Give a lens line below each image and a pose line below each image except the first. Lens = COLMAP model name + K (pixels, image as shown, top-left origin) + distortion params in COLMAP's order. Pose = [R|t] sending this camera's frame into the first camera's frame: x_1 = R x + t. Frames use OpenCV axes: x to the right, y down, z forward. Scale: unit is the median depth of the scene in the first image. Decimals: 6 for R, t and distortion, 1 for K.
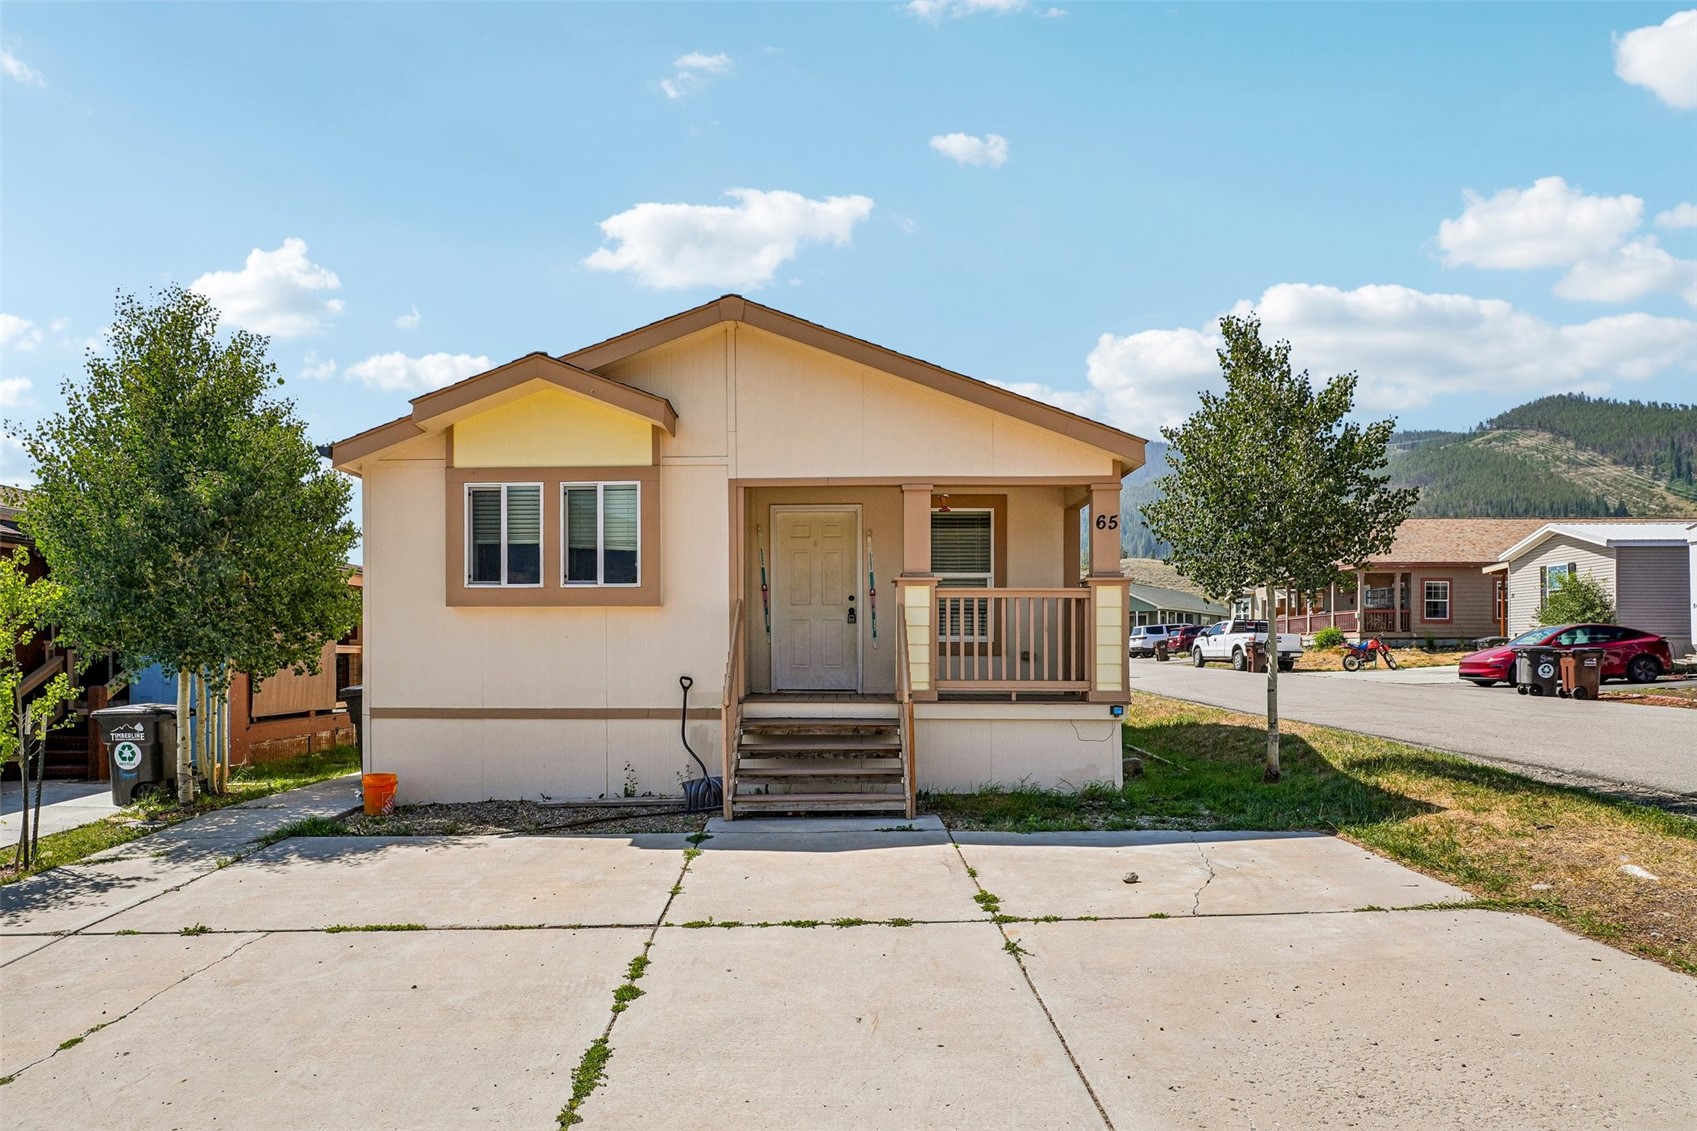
lens RADIAL K [[988.8, 0, 798.2], [0, 988.8, 638.6], [0, 0, 1]] dist [-0.011548, 0.001591]
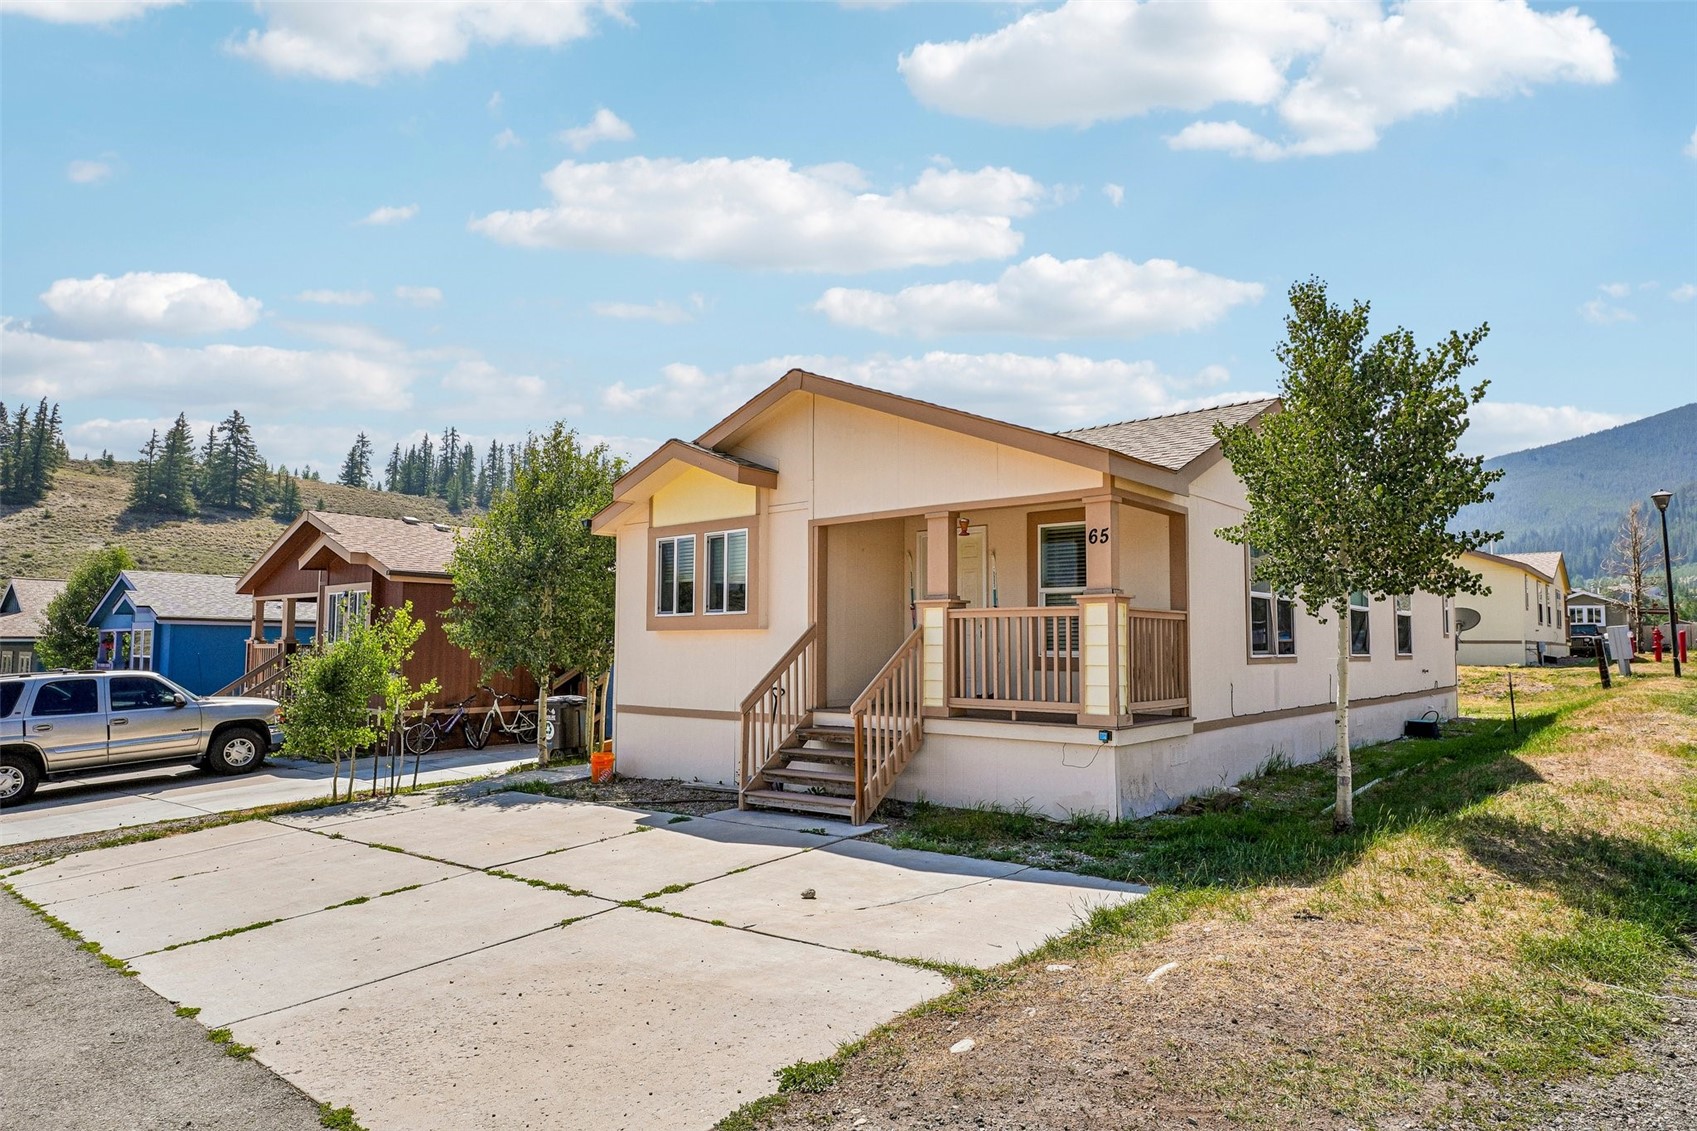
lens RADIAL K [[955.9, 0, 848.5], [0, 955.9, 565.5], [0, 0, 1]] dist [-0.005125, 0.000780]
pose [[0.799597, -0.050976, -0.598370, 0.663083], [0.009452, 0.997336, -0.072333, -0.024589], [0.600463, 0.052181, 0.797948, 0.117323]]
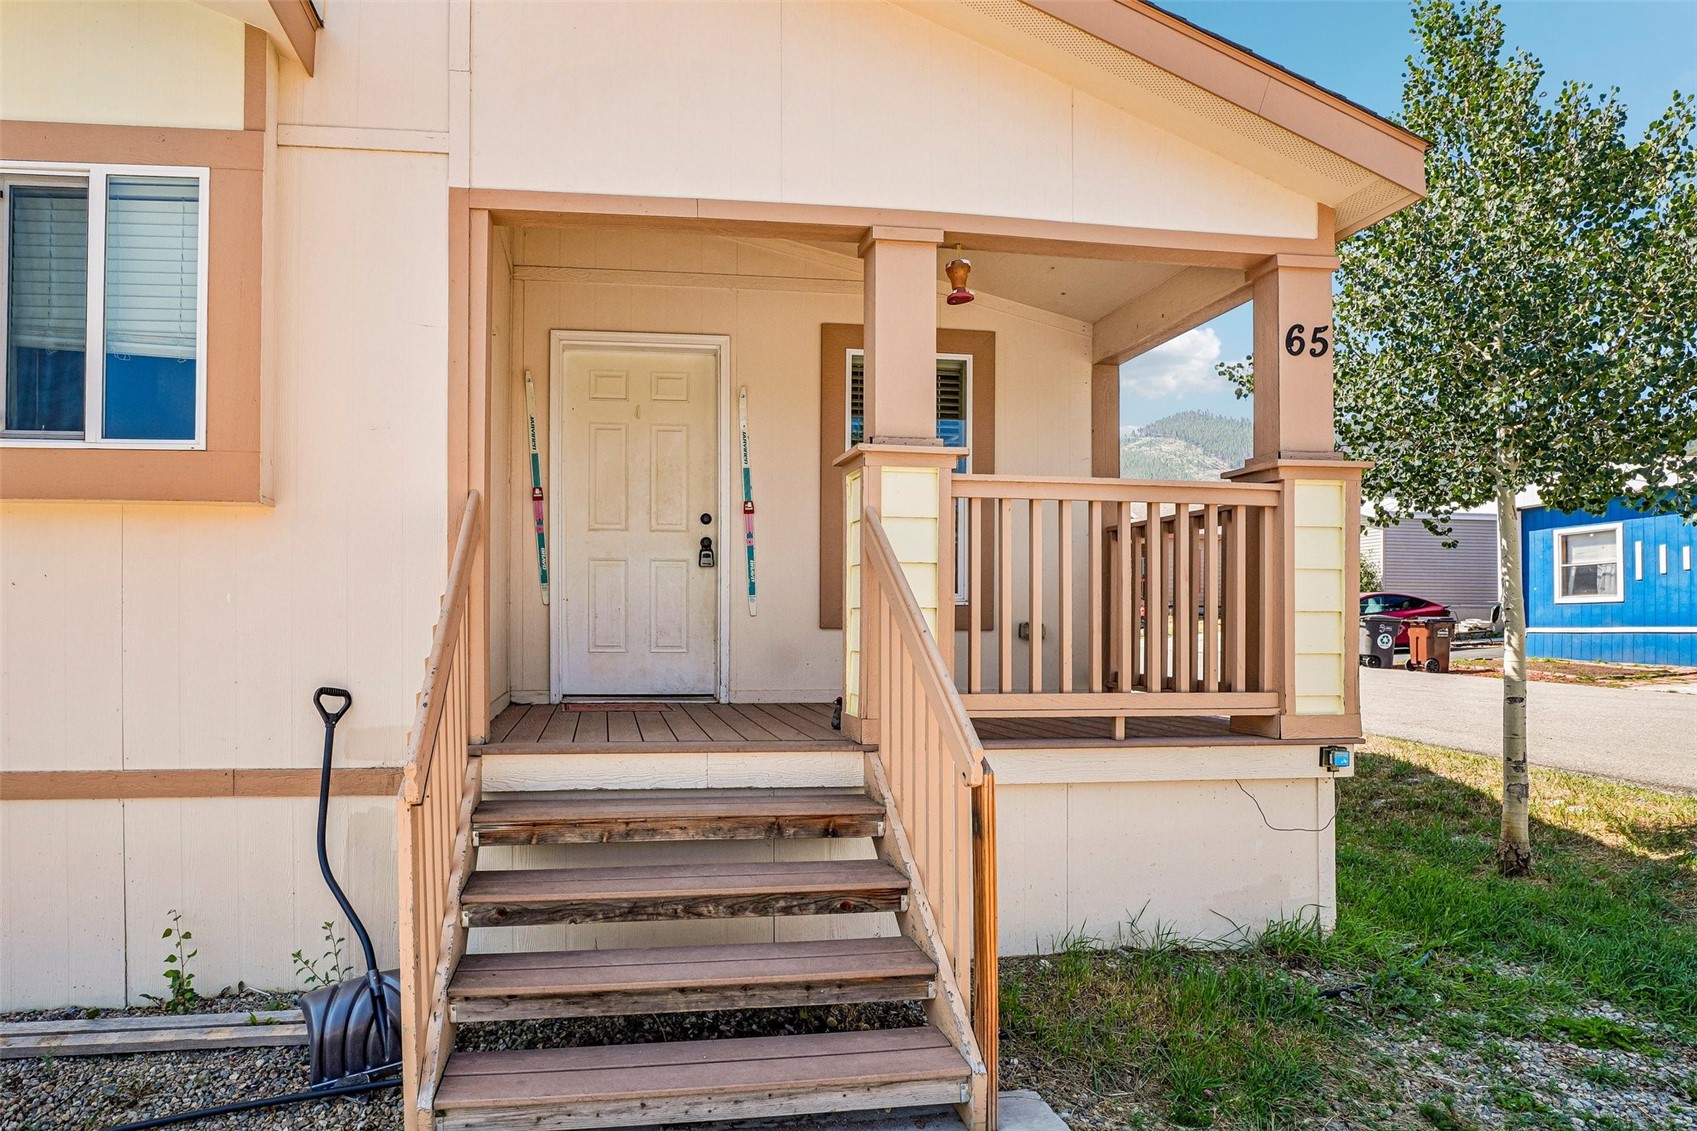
lens RADIAL K [[916.1, 0, 723.4], [0, 916.1, 604.5], [0, 0, 1]] dist [-0.028862, 0.001242]
pose [[0.985255, 0.007137, 0.170944, -0.023571], [-0.007353, 0.999973, 0.000630, 0.004531], [-0.170935, -0.001878, 0.985281, 0.624933]]
